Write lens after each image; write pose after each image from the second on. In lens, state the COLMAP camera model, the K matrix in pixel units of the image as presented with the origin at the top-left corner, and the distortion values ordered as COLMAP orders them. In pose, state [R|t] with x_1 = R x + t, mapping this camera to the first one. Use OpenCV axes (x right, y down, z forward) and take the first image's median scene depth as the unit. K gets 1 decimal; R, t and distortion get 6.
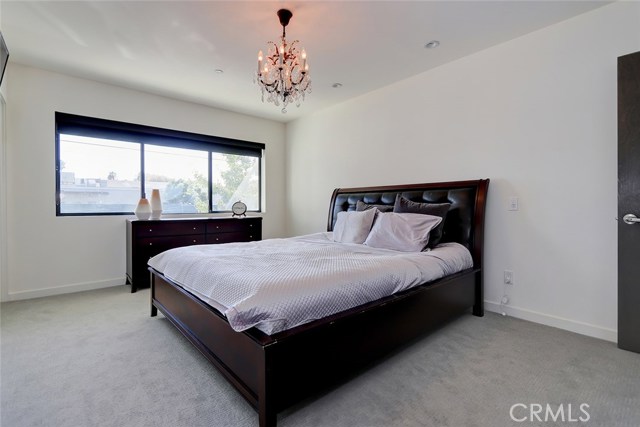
lens RADIAL K [[298.1, 0, 316.9], [0, 298.1, 212.4], [0, 0, 1]] dist [-0.002496, -0.001771]
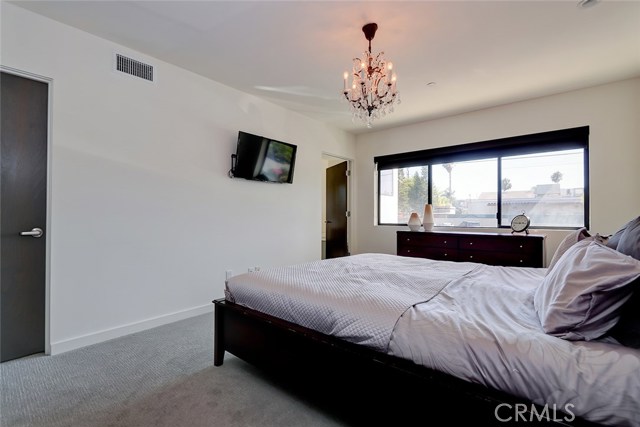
lens RADIAL K [[298.1, 0, 316.7], [0, 298.1, 213.0], [0, 0, 1]] dist [-0.002496, -0.001771]
pose [[0.134344, -0.008915, -0.990895, 0.445307], [-0.024618, 0.999621, -0.012331, -0.018038], [0.990629, 0.026050, 0.134074, 0.362677]]
